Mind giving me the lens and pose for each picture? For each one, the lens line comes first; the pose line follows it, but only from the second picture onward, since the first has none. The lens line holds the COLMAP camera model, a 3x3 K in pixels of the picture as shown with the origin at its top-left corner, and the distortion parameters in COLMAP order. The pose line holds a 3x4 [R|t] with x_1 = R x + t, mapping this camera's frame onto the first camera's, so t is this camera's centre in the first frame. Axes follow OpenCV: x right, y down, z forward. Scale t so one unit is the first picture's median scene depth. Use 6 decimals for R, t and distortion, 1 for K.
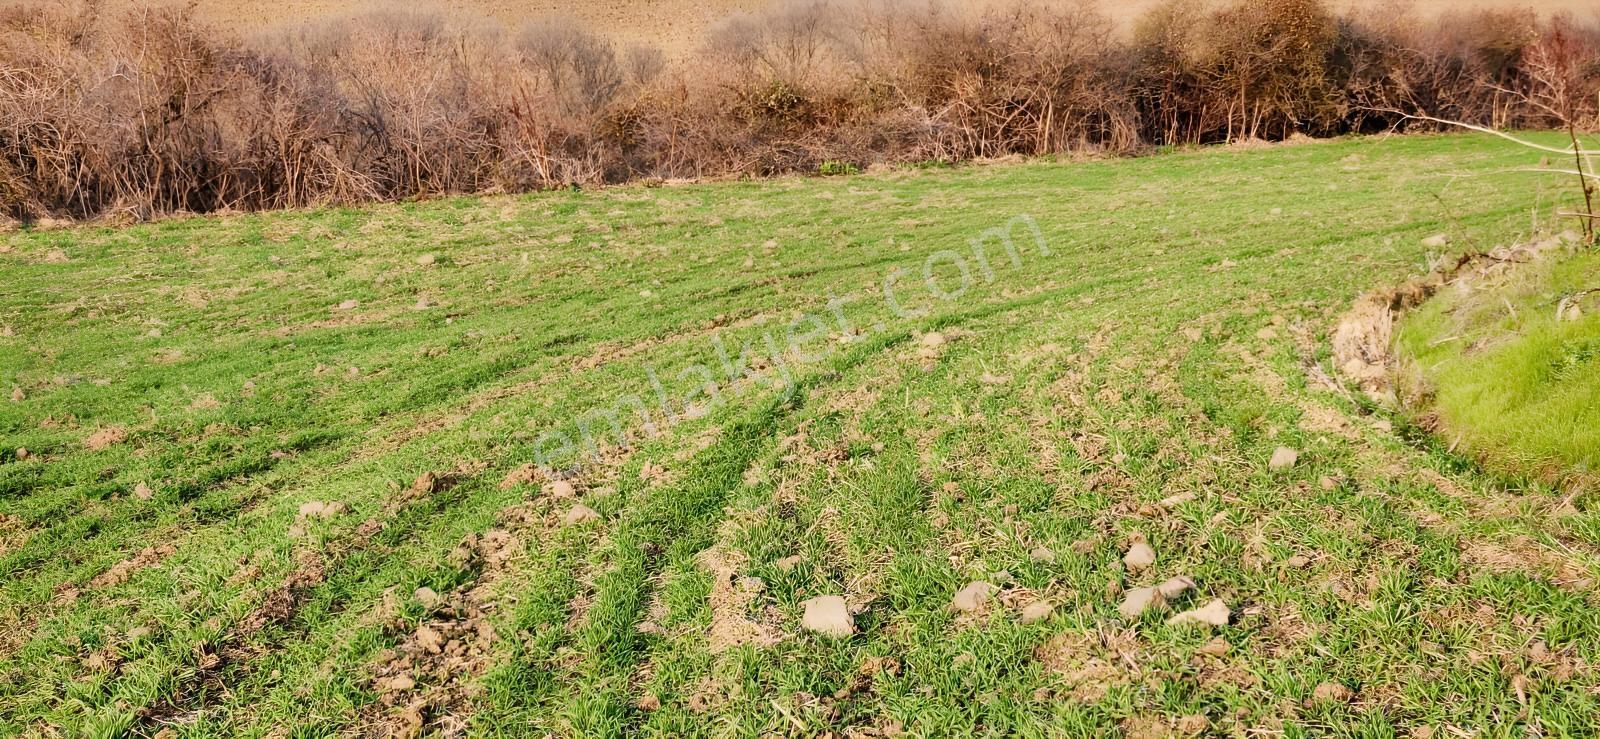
lens RADIAL K [[4197.8, 0, 800.5], [0, 4197.8, 368.7], [0, 0, 1]] dist [-0.092107, 0.000000]
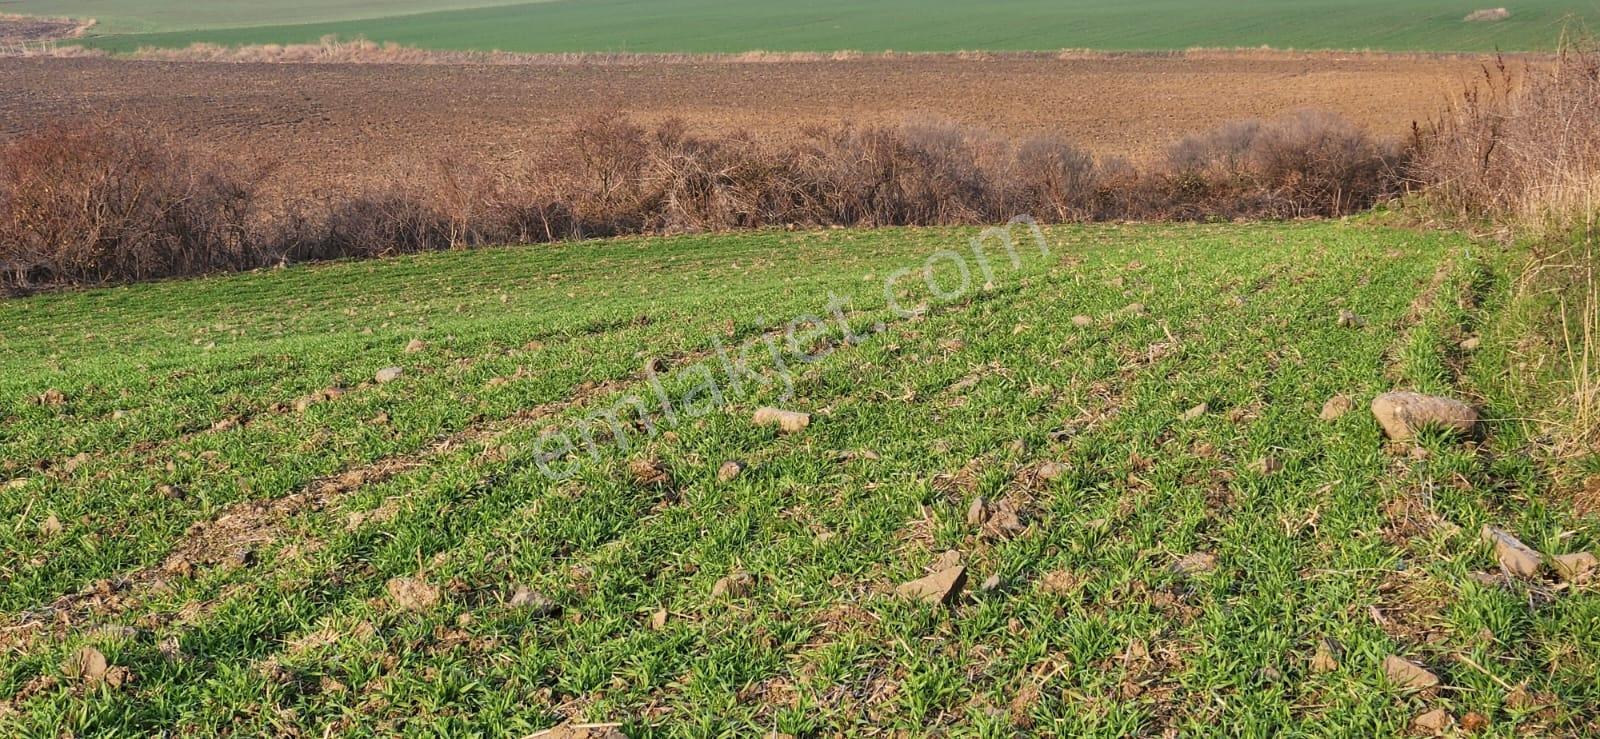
lens RADIAL K [[4197.8, 0, 801.2], [0, 4197.8, 369.7], [0, 0, 1]] dist [-0.092107, 0.000000]
pose [[0.993497, 0.025366, -0.110996, 0.032914], [-0.028385, 0.999266, -0.025708, 0.070719], [0.110262, 0.028691, 0.993488, -0.853868]]
